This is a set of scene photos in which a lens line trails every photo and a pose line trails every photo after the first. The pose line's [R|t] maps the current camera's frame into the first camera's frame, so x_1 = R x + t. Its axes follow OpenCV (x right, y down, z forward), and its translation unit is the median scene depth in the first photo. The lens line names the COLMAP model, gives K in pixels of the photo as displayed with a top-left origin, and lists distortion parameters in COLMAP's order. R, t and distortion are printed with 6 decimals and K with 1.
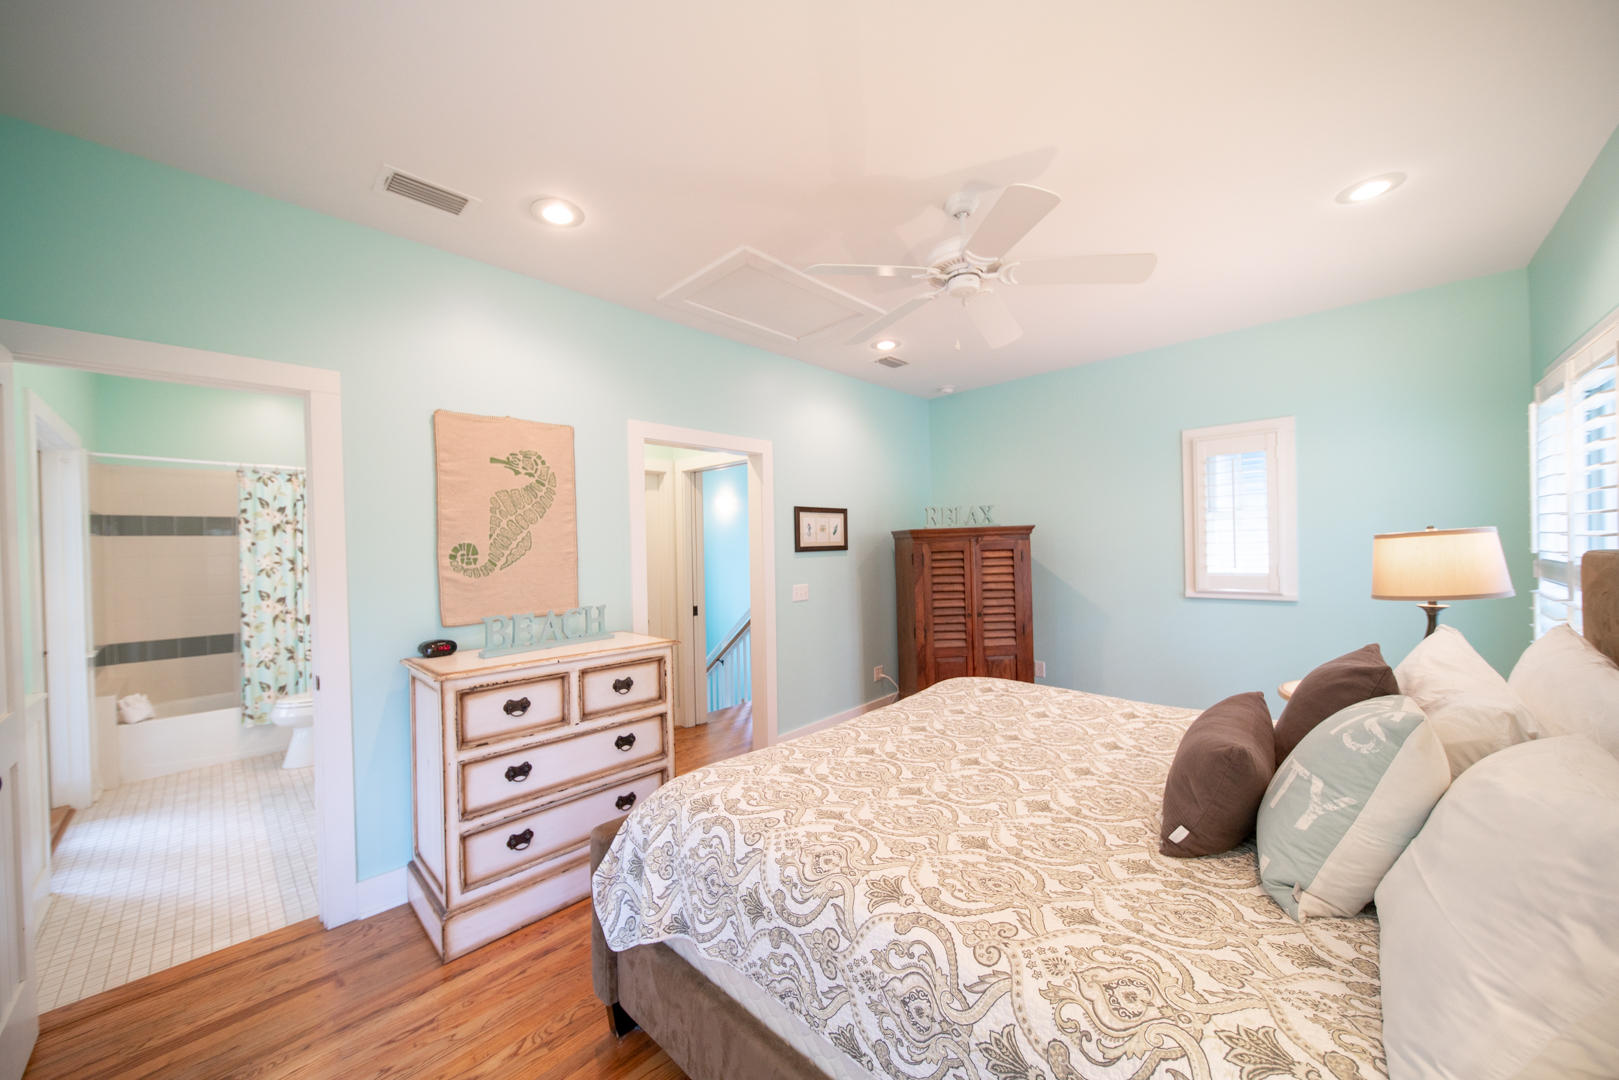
lens RADIAL K [[582.5, 0, 806.8], [0, 582.5, 546.7], [0, 0, 1]] dist [-0.008916, -0.000661]
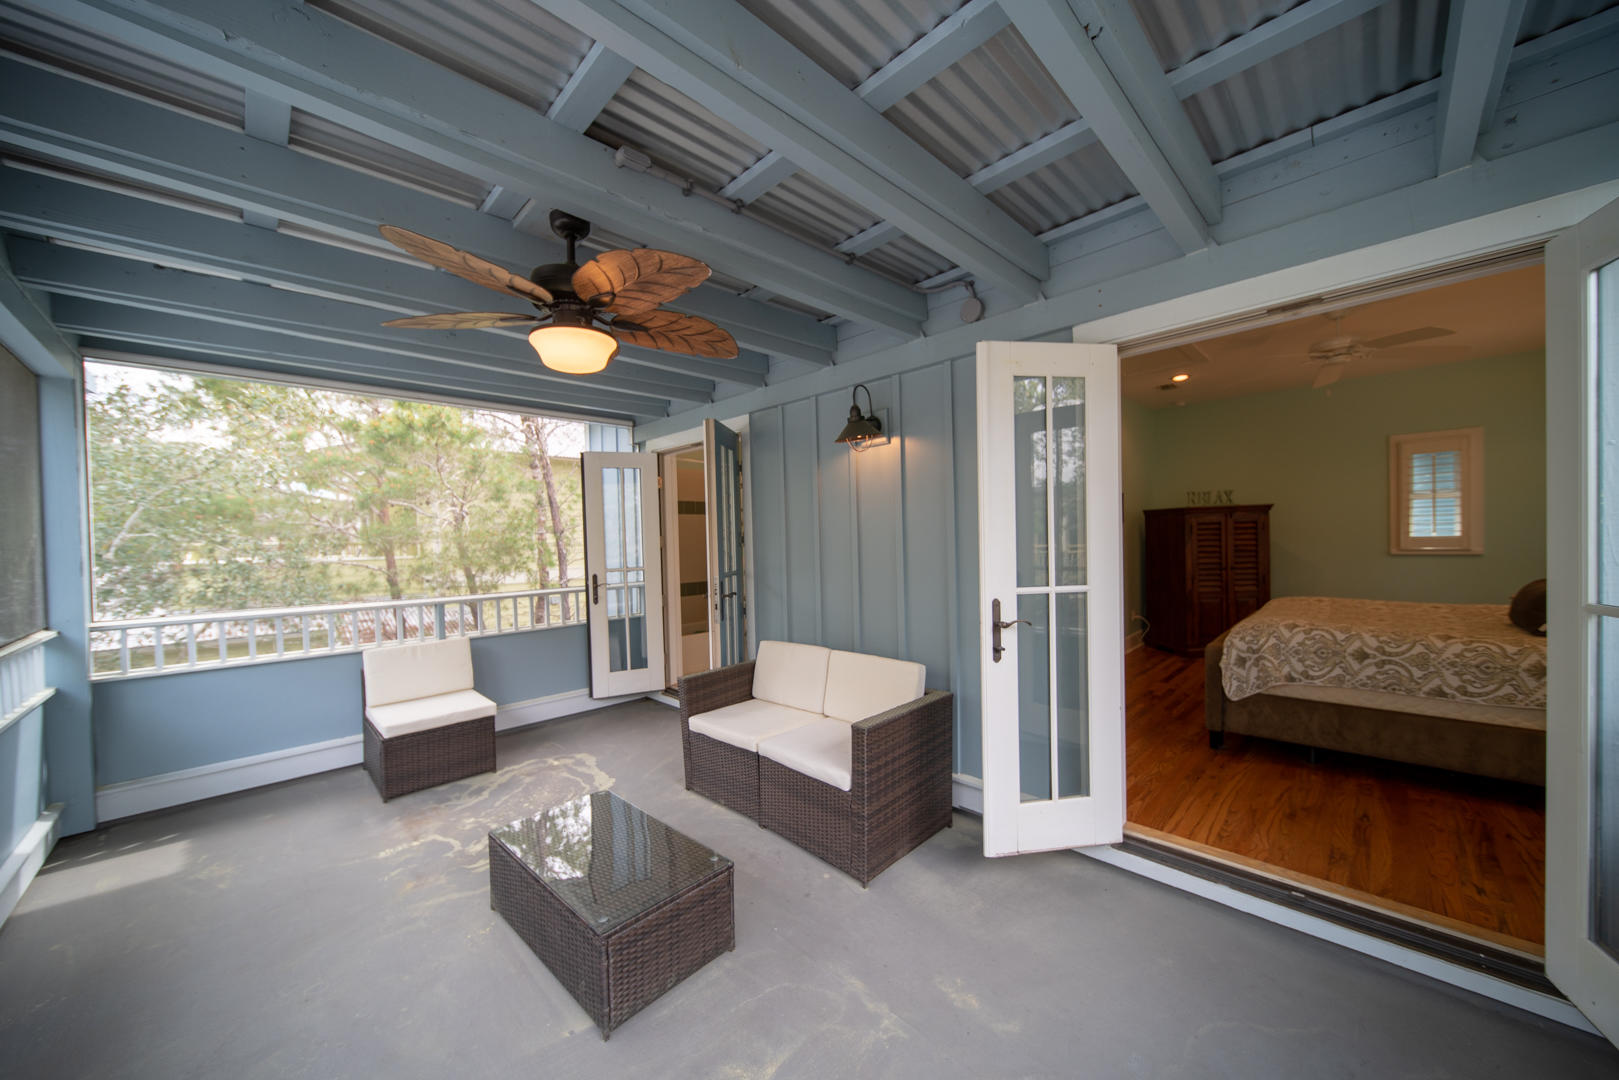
lens RADIAL K [[582.5, 0, 793.6], [0, 582.5, 547.6], [0, 0, 1]] dist [-0.008916, -0.000661]
pose [[0.999009, -0.003019, -0.044417, -0.739771], [0.003663, 0.999889, 0.014410, 0.045959], [0.044369, -0.014558, 0.998909, -0.462767]]
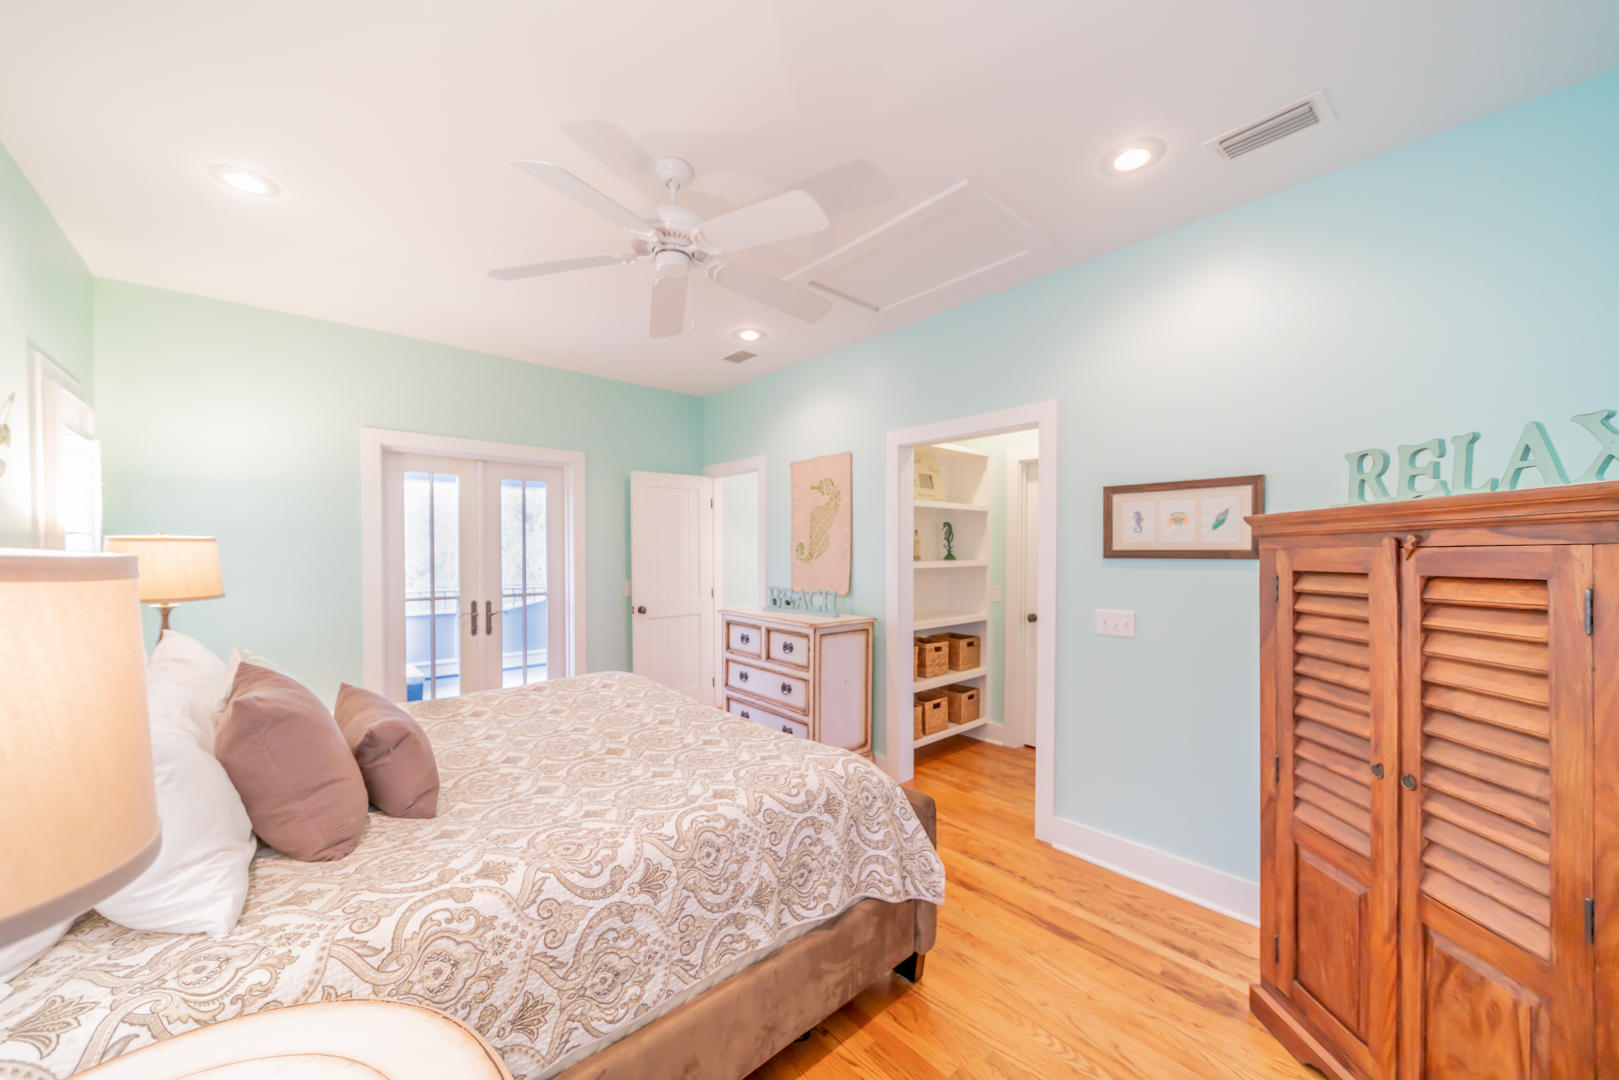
lens RADIAL K [[582.5, 0, 800.2], [0, 582.5, 548.5], [0, 0, 1]] dist [-0.008916, -0.000661]
pose [[-0.093687, 0.025203, -0.995283, 0.680312], [0.002760, 0.999682, 0.025055, -0.018517], [0.995598, -0.000400, -0.093727, 0.757790]]
